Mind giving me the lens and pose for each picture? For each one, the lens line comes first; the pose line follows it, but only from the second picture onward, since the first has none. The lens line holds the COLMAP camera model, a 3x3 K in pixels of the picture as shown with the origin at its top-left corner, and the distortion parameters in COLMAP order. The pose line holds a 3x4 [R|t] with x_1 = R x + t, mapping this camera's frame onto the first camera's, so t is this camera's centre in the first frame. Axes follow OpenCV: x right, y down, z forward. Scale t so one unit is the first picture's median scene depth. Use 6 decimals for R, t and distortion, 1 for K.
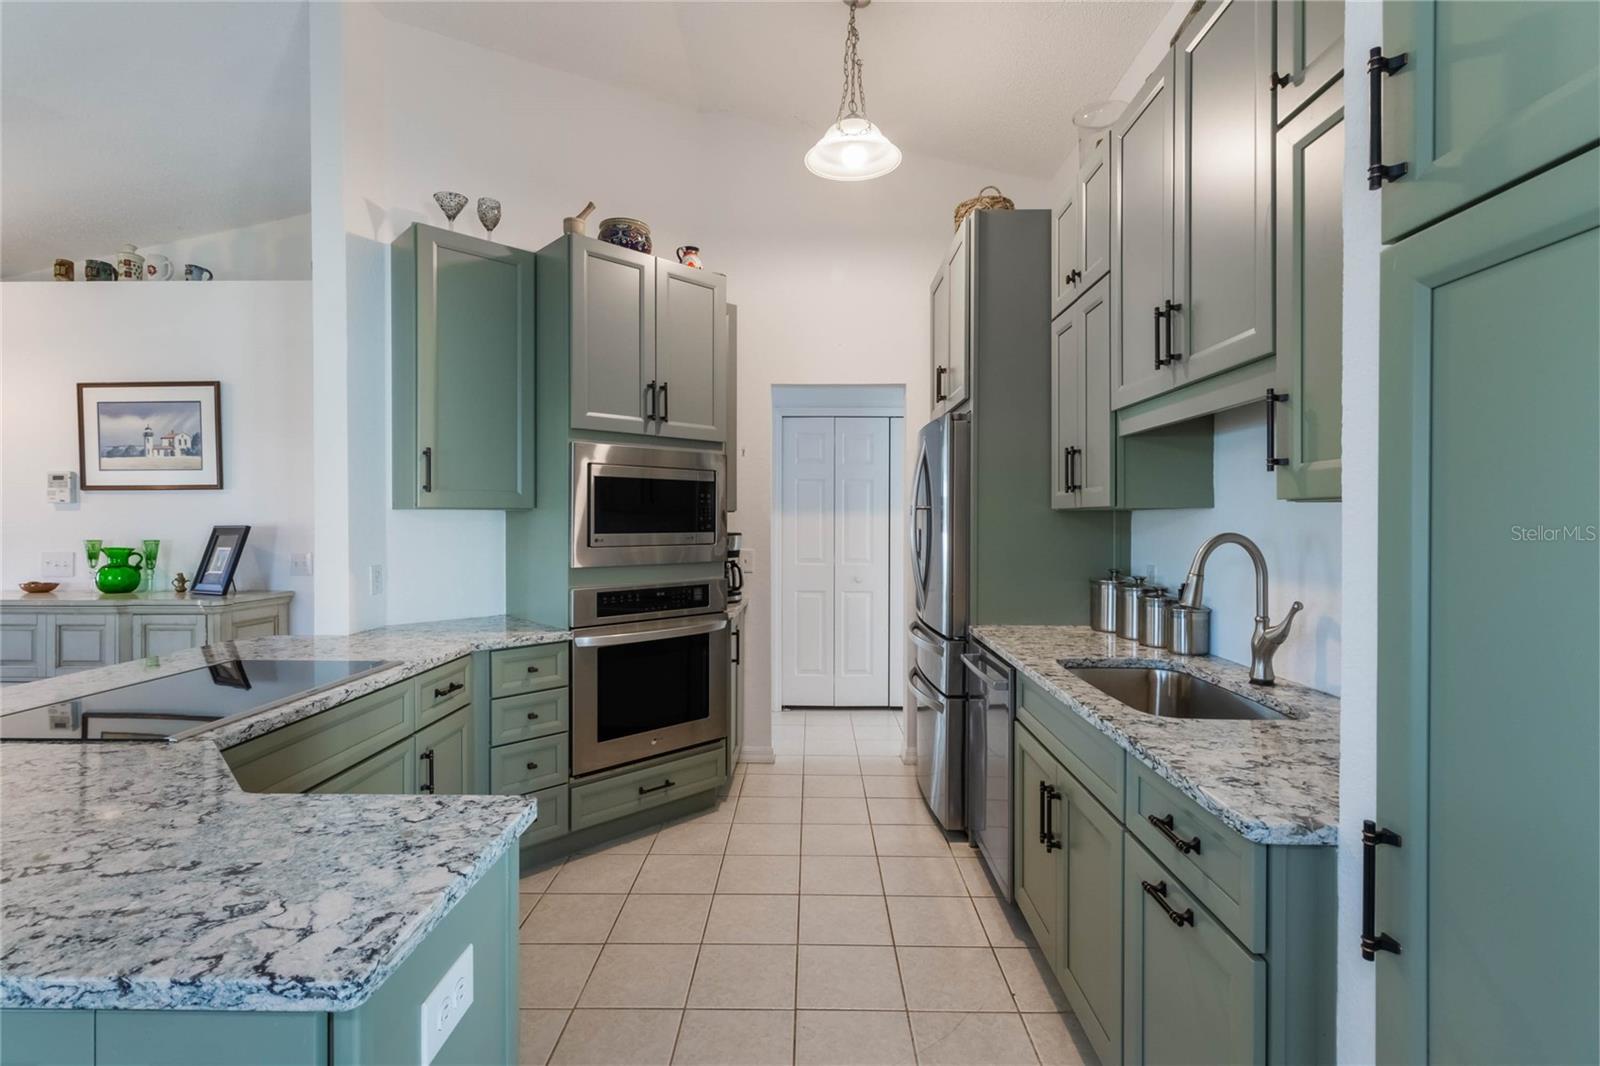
lens RADIAL K [[735.1, 0, 799.2], [0, 735.1, 523.5], [0, 0, 1]] dist [0.000713, 0.003362]
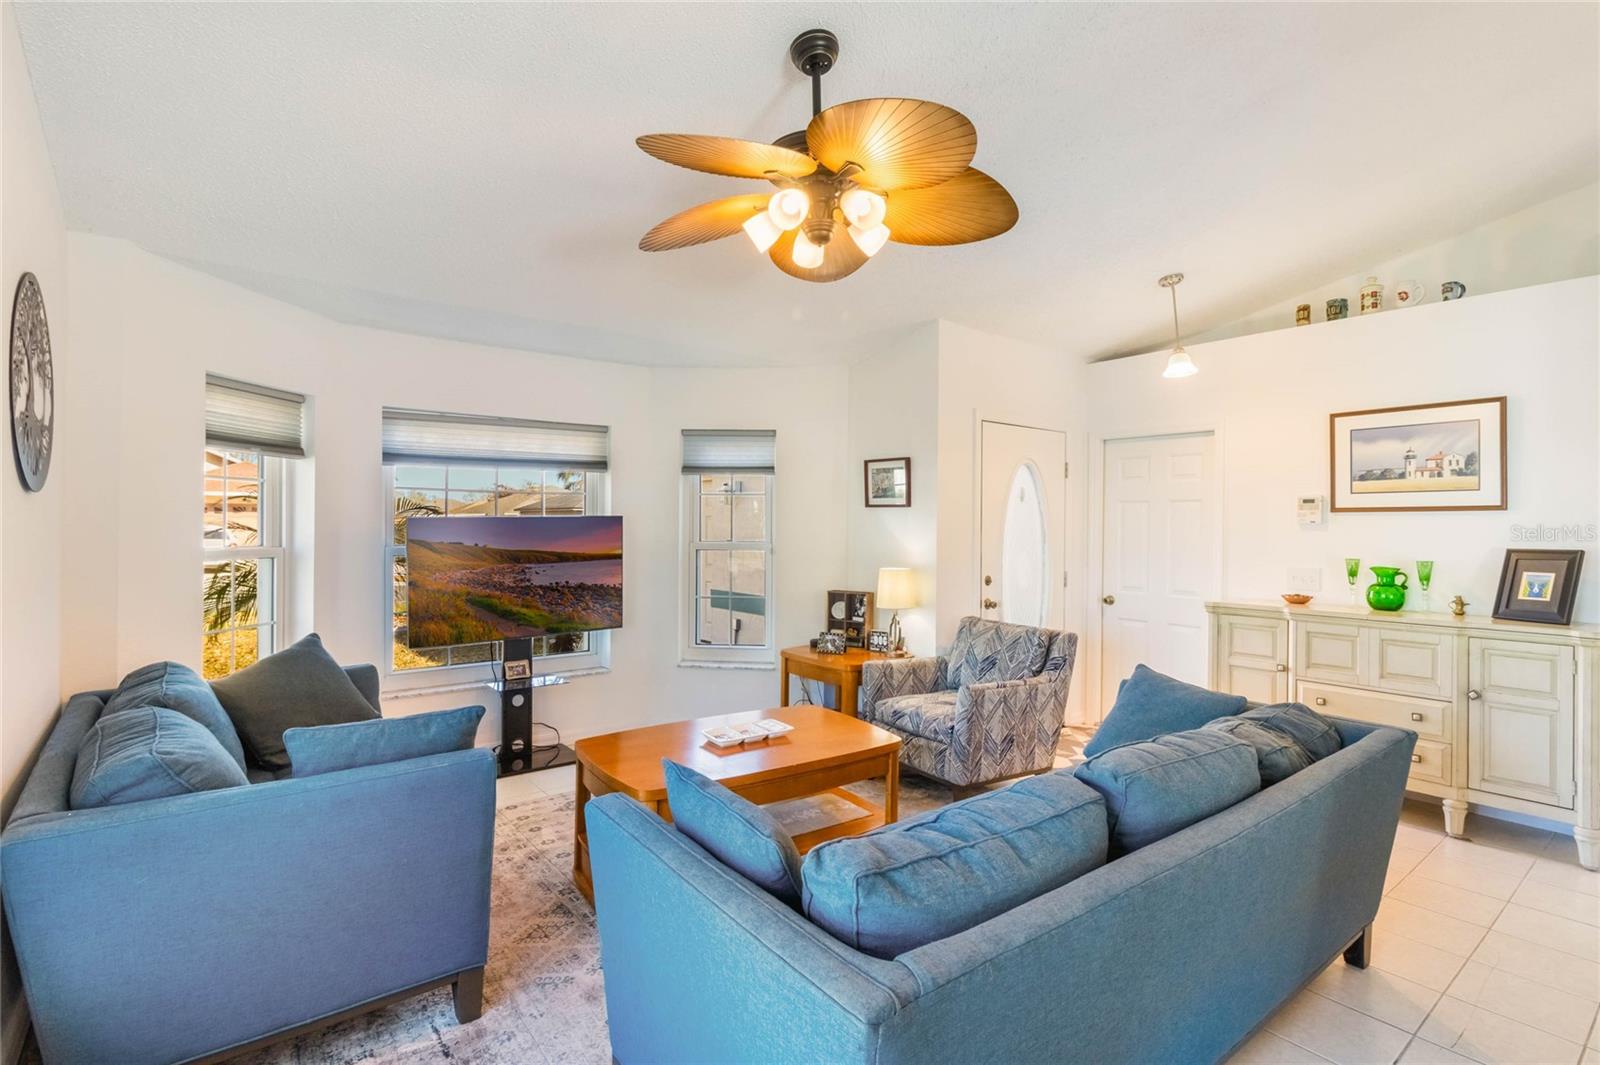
lens RADIAL K [[774.4, 0, 800.0], [0, 774.4, 522.5], [0, 0, 1]] dist [0.001964, -0.001126]
pose [[0.637330, 0.001526, -0.770589, -0.604024], [-0.008805, 0.999947, -0.005303, -0.017331], [0.770541, 0.010165, 0.637310, -0.341104]]
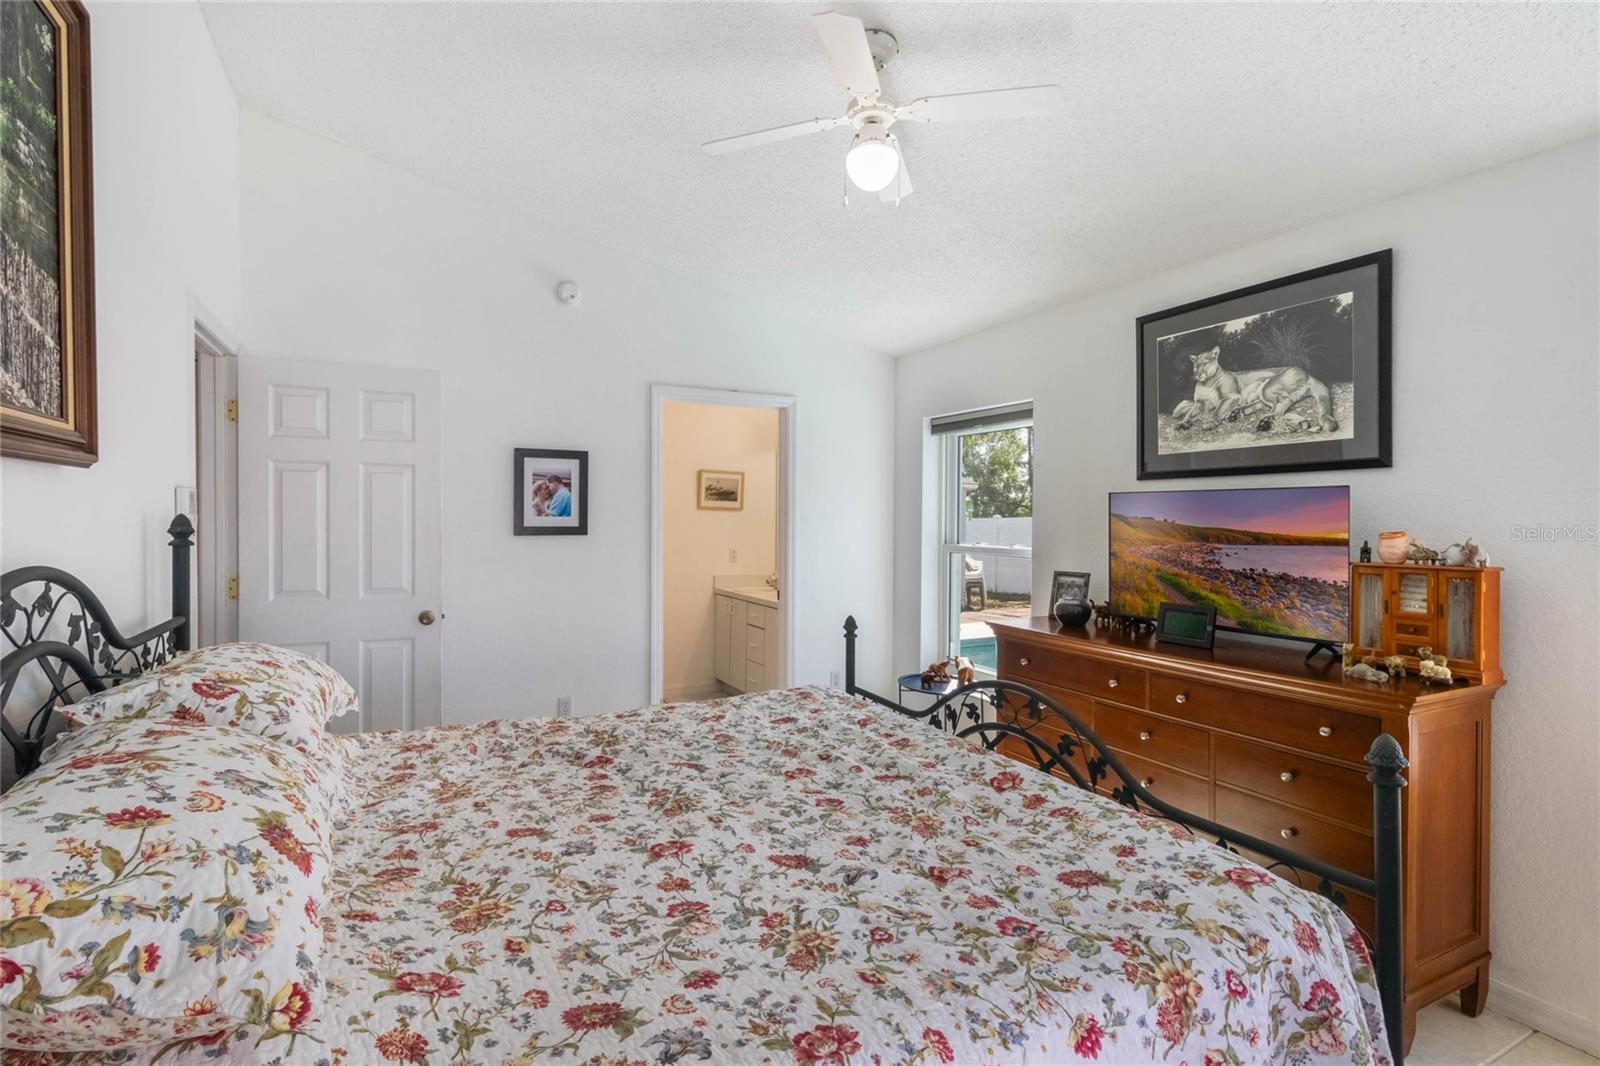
lens RADIAL K [[735.1, 0, 814.0], [0, 735.1, 524.0], [0, 0, 1]] dist [0.000713, 0.003362]
pose [[-0.875122, -0.007914, -0.483838, -0.837375], [-0.016965, 0.999753, 0.014332, 0.012932], [0.483605, 0.020750, -0.875040, 0.730338]]
